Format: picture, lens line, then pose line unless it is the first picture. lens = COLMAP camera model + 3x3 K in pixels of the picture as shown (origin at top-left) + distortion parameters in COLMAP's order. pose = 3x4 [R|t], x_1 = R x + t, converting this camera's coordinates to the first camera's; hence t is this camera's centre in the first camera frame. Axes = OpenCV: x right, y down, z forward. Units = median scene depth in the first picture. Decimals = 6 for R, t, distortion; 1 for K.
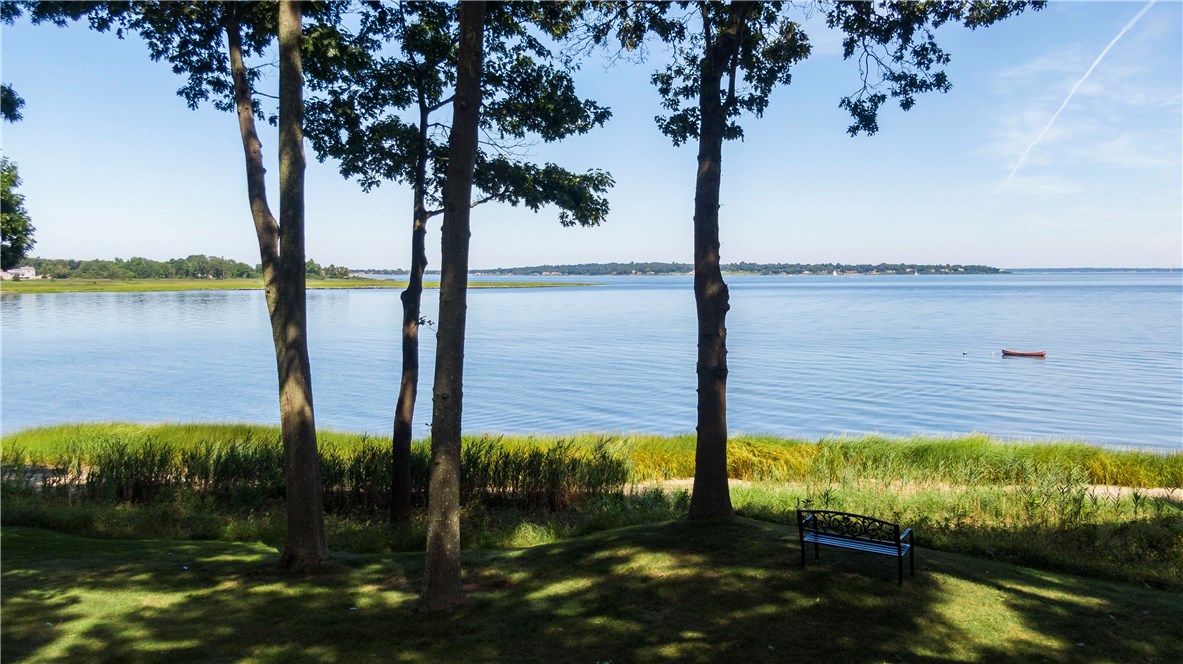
lens RADIAL K [[833.4, 0, 589.9], [0, 833.4, 330.2], [0, 0, 1]] dist [0.014731, 0.001307]
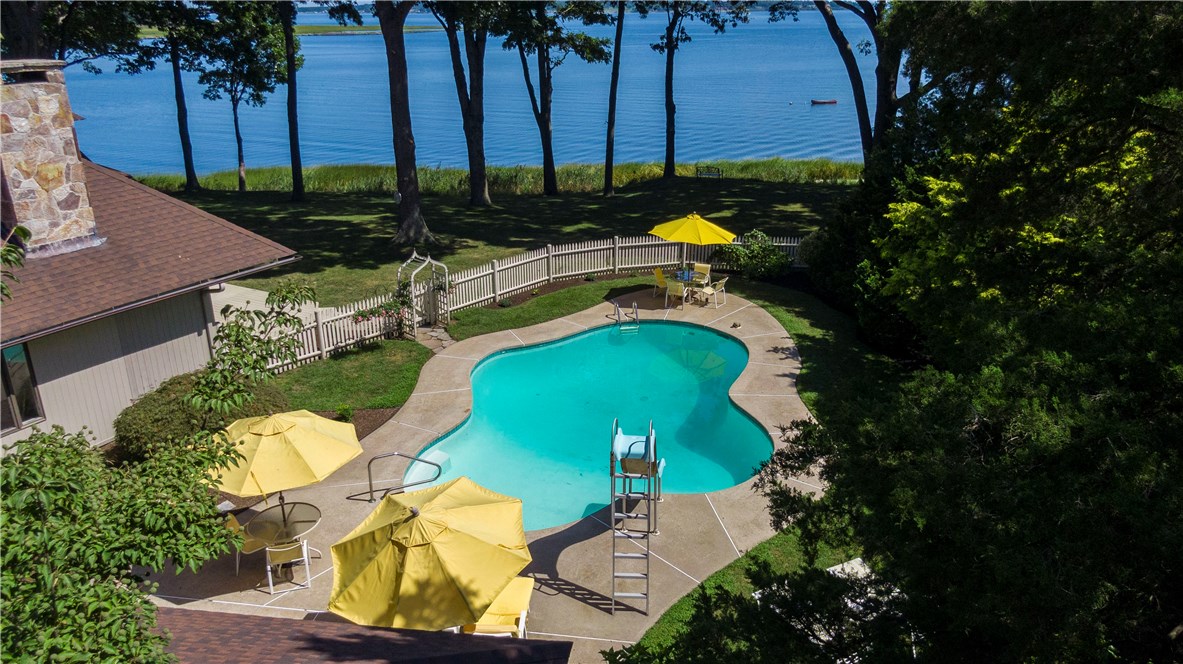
lens RADIAL K [[833.4, 0, 589.9], [0, 833.4, 332.6], [0, 0, 1]] dist [0.014731, 0.001307]
pose [[0.986446, -0.076073, 0.145385, -0.547059], [0.029757, 0.954281, 0.297427, -0.140036], [-0.161364, -0.289070, 0.943610, -1.742959]]
